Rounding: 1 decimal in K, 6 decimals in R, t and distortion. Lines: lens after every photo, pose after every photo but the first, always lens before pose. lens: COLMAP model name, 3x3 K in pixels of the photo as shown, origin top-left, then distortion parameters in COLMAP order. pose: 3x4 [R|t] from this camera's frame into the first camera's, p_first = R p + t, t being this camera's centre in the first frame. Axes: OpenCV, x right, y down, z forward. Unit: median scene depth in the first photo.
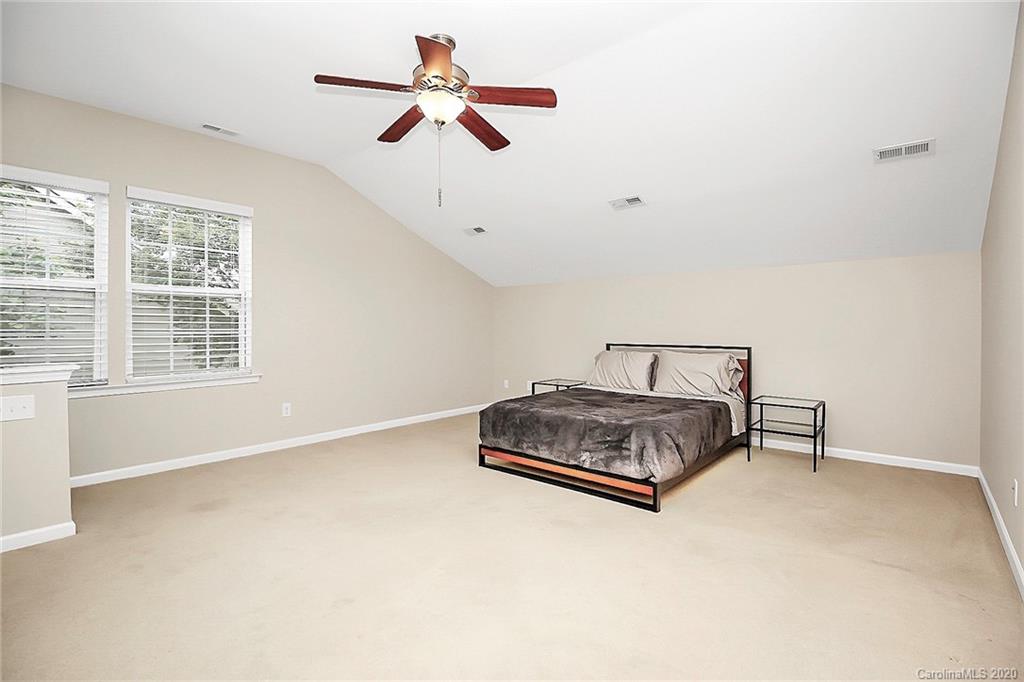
lens RADIAL K [[485.3, 0, 514.2], [0, 485.3, 334.8], [0, 0, 1]] dist [-0.001493, -0.000592]
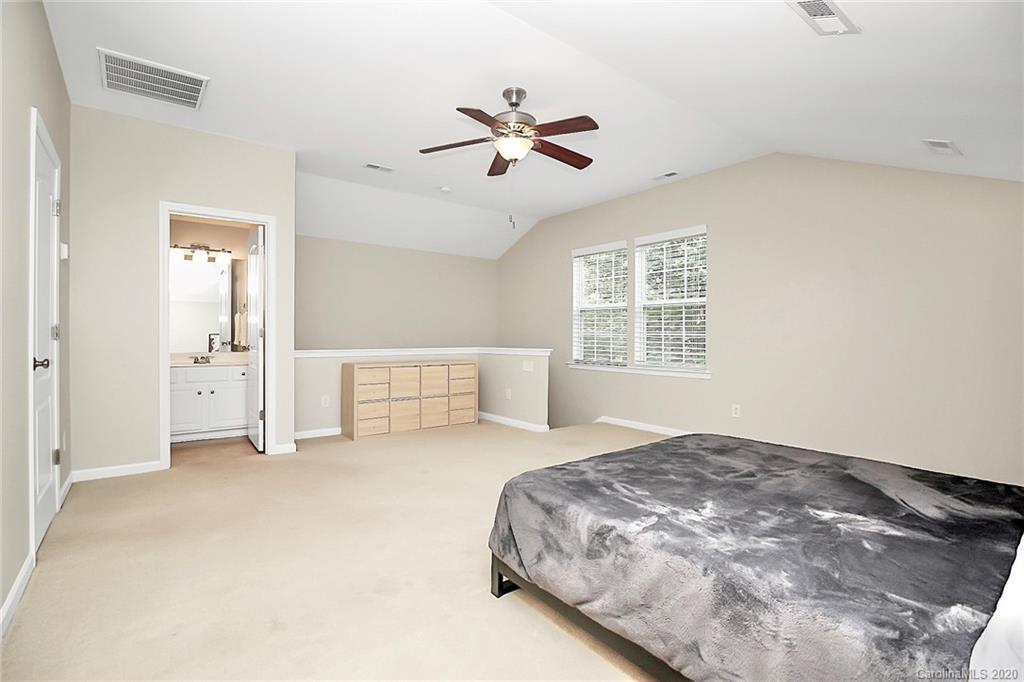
lens RADIAL K [[485.3, 0, 514.2], [0, 485.3, 334.8], [0, 0, 1]] dist [-0.001493, -0.000592]
pose [[-0.203901, 0.006743, -0.978968, 0.699083], [-0.021241, 0.999710, 0.011310, -0.008445], [0.978761, 0.023101, -0.203699, 0.832523]]
